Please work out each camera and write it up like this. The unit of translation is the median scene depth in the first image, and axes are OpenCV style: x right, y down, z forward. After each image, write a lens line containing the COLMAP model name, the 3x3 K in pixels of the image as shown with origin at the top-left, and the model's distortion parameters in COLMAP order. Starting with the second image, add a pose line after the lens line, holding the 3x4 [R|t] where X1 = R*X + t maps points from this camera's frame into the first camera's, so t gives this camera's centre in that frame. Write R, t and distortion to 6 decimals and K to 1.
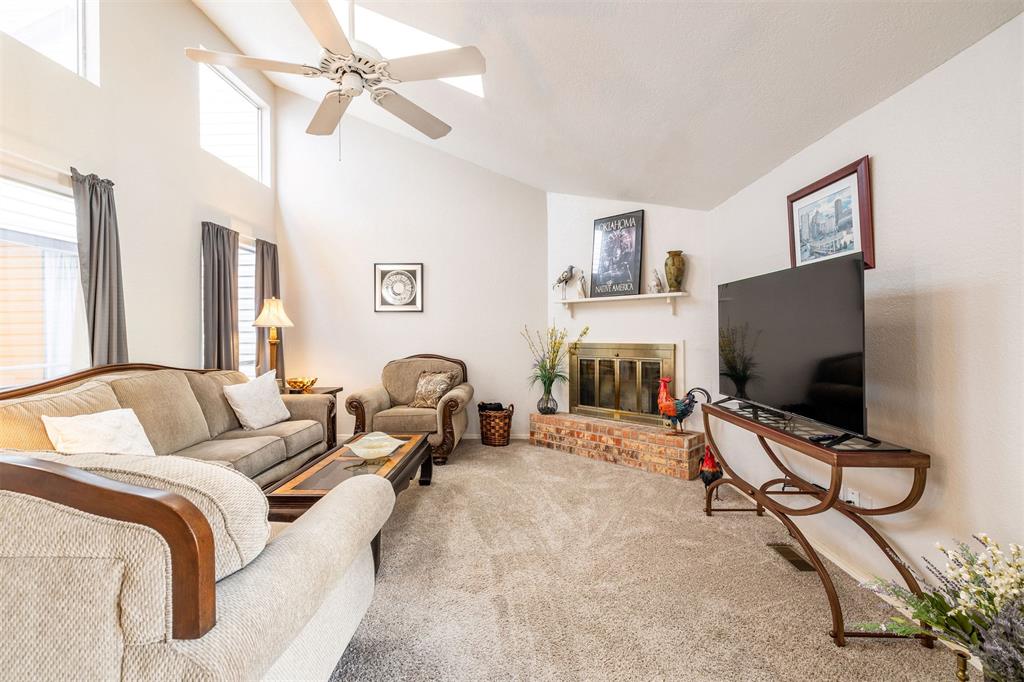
lens RADIAL K [[444.4, 0, 511.2], [0, 444.4, 335.4], [0, 0, 1]] dist [0.003128, 0.001833]
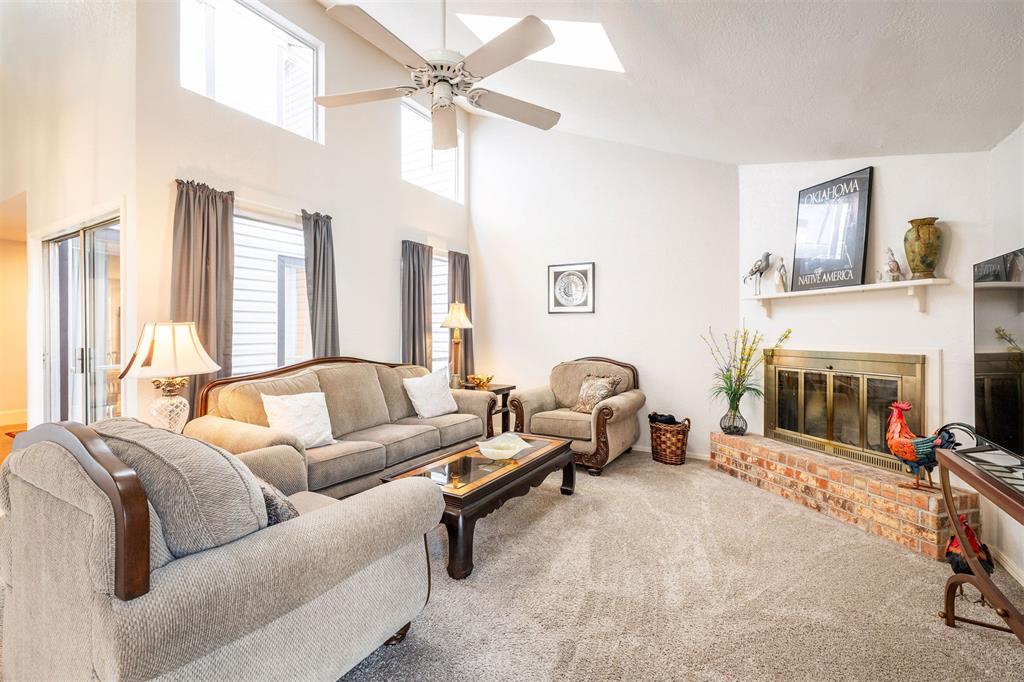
lens RADIAL K [[444.4, 0, 511.6], [0, 444.4, 334.4], [0, 0, 1]] dist [0.003128, 0.001833]
pose [[0.874728, 0.009293, -0.484524, 0.146464], [-0.010966, 0.999940, -0.000619, -0.004598], [0.484490, 0.005855, 0.874777, 0.093946]]
